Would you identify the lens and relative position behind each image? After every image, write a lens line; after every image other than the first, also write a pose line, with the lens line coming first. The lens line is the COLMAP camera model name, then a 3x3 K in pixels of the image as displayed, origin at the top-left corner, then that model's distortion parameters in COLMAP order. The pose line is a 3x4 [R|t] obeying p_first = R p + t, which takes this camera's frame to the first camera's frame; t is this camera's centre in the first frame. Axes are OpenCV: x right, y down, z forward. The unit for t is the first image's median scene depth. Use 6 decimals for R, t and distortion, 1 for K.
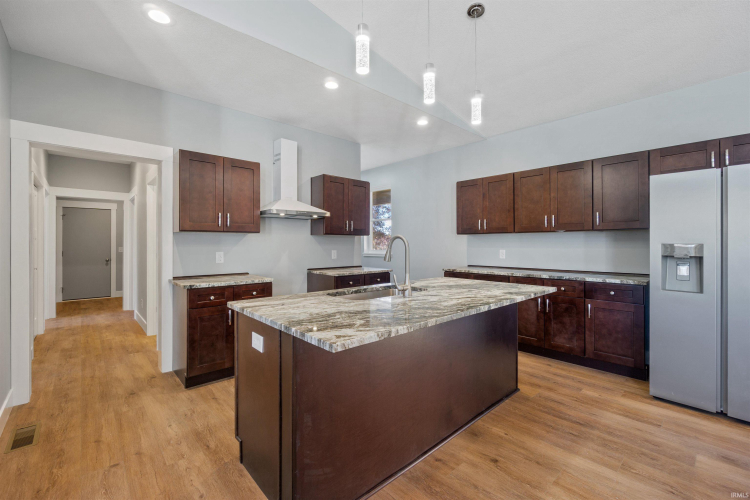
lens RADIAL K [[322.9, 0, 375.4], [0, 322.9, 242.6], [0, 0, 1]] dist [0.000878, 0.000298]
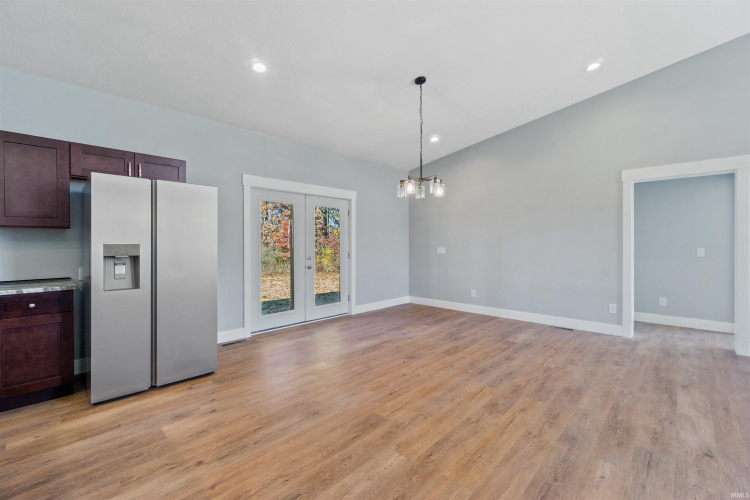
lens RADIAL K [[322.6, 0, 374.5], [0, 322.6, 244.8], [0, 0, 1]] dist [-0.000809, 0.000344]
pose [[-0.063911, -0.004985, 0.997943, -0.119249], [-0.002187, 0.999986, 0.004855, -0.000771], [-0.997953, -0.001873, -0.063921, 0.196934]]
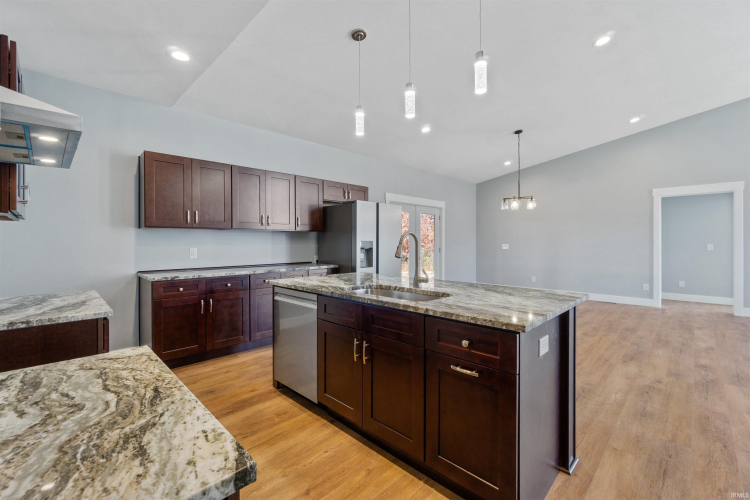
lens RADIAL K [[322.9, 0, 375.4], [0, 322.9, 242.6], [0, 0, 1]] dist [0.000878, 0.000298]
pose [[-0.046696, -0.003694, 0.998902, -0.686164], [-0.001880, 0.999992, 0.003610, 0.005291], [-0.998907, -0.001710, -0.046702, 0.823230]]
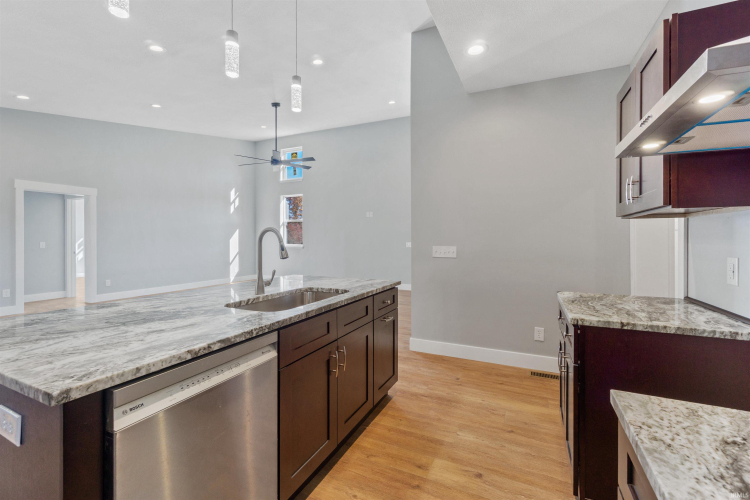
lens RADIAL K [[325.8, 0, 374.0], [0, 325.8, 239.3], [0, 0, 1]] dist [-0.000389, 0.000135]
pose [[-0.924243, 0.000197, -0.381804, 0.104587], [0.000718, 0.999999, -0.001224, 0.006239], [0.381803, -0.001406, -0.924243, 1.373114]]
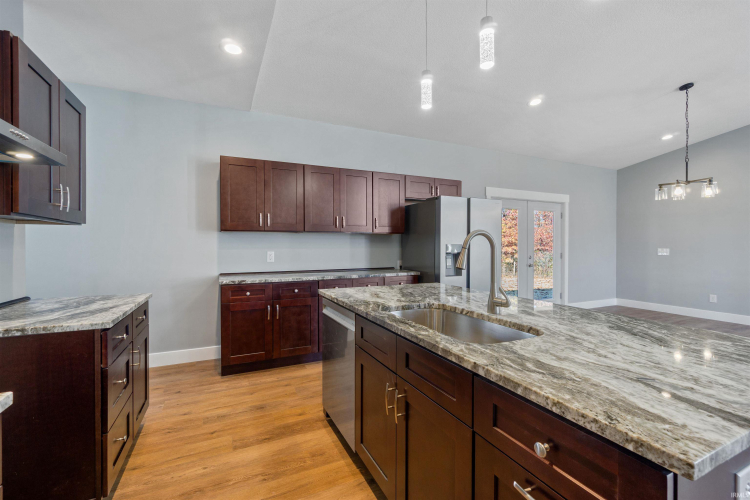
lens RADIAL K [[325.6, 0, 375.1], [0, 325.6, 247.2], [0, 0, 1]] dist [-0.000030, 0.000041]
pose [[0.296175, -0.007082, 0.955107, -0.484527], [-0.002863, 0.999961, 0.008302, 0.004589], [-0.955129, -0.005193, 0.296144, 0.716405]]
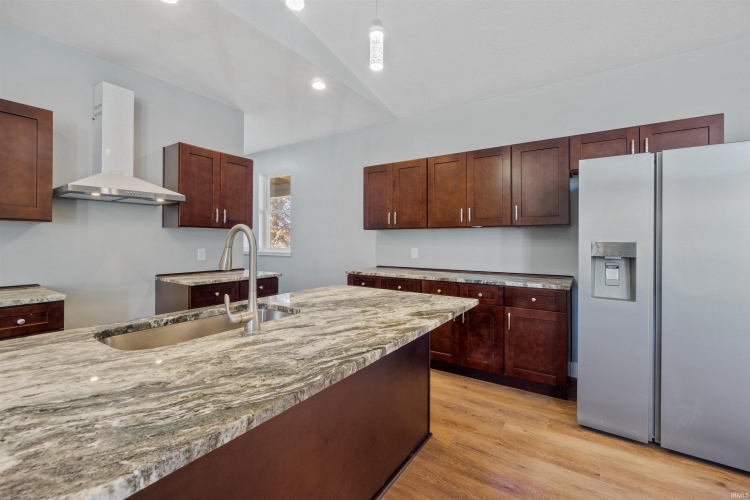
lens RADIAL K [[325.8, 0, 374.0], [0, 325.8, 239.3], [0, 0, 1]] dist [-0.000389, 0.000135]
pose [[0.971272, 0.006439, 0.237884, 0.116619], [-0.006128, 0.999979, -0.002046, 0.001580], [-0.237893, 0.000530, 0.971291, 0.260869]]
